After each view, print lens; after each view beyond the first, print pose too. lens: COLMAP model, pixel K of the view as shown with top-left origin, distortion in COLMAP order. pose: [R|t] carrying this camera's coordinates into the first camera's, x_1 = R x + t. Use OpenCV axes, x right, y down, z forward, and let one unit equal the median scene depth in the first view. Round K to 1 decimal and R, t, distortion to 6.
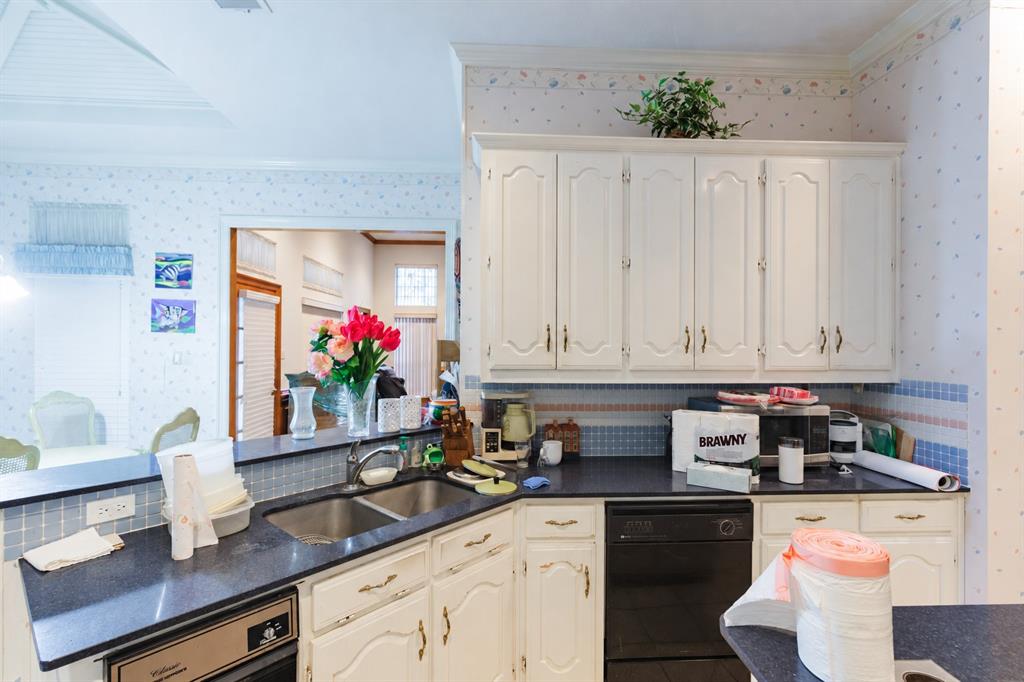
lens RADIAL K [[474.9, 0, 506.6], [0, 474.9, 342.0], [0, 0, 1]] dist [0.007278, -0.000058]
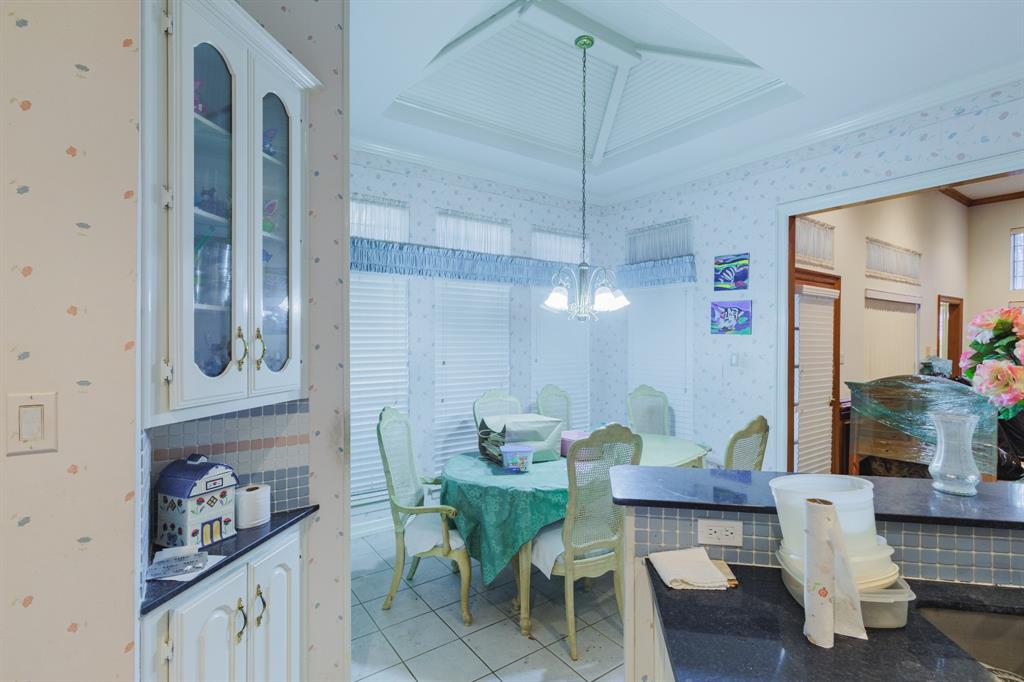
lens RADIAL K [[474.9, 0, 506.6], [0, 474.9, 342.0], [0, 0, 1]] dist [0.007278, -0.000058]
pose [[0.533885, -0.002291, -0.845554, -0.108153], [-0.000271, 0.999996, -0.002880, -0.000366], [0.845557, 0.001767, 0.533882, 0.071580]]
